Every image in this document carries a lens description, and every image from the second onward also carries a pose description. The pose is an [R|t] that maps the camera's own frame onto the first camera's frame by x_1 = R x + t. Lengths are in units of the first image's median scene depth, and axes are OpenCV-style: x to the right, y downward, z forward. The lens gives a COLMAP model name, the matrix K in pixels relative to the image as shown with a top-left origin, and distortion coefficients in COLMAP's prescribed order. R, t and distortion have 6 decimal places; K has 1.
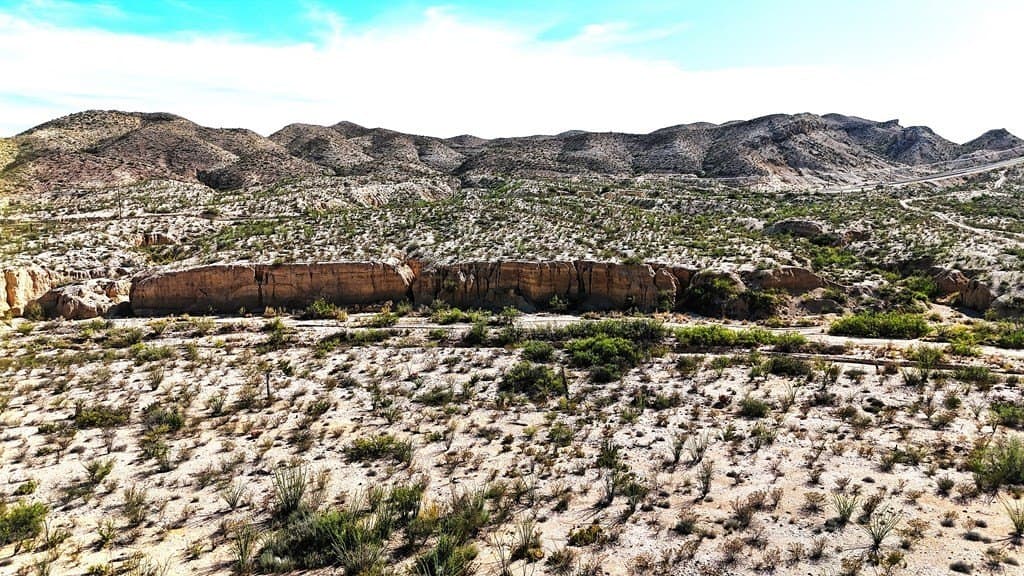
lens RADIAL K [[756.4, 0, 511.1], [0, 756.4, 285.4], [0, 0, 1]] dist [0.065291, -0.062170]
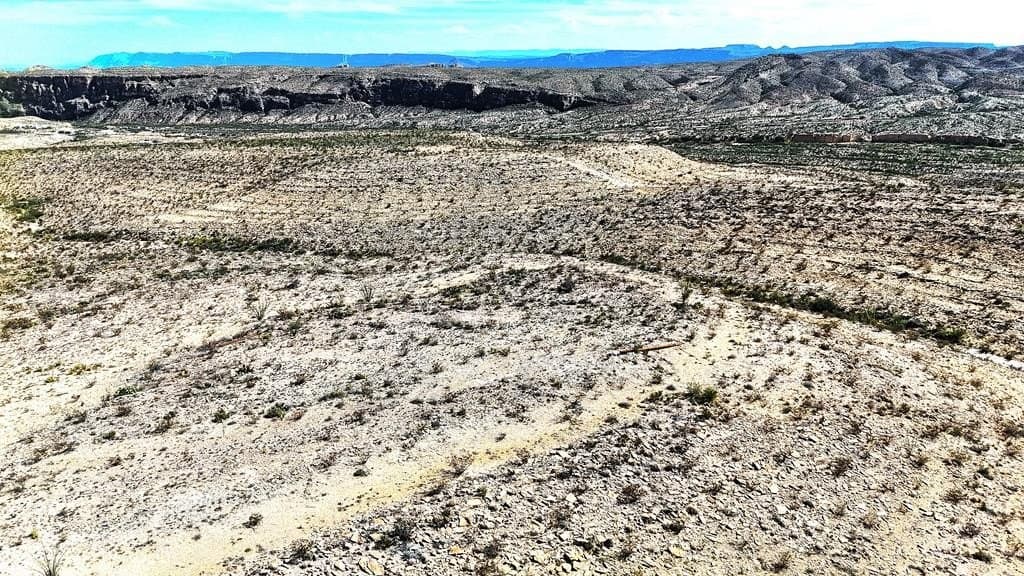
lens RADIAL K [[756.4, 0, 511.1], [0, 756.4, 285.4], [0, 0, 1]] dist [0.065291, -0.062170]
pose [[0.823257, 0.147600, -0.548144, 0.165737], [-0.052847, 0.981340, 0.184877, 0.050873], [0.565203, -0.123234, 0.815695, -1.573479]]
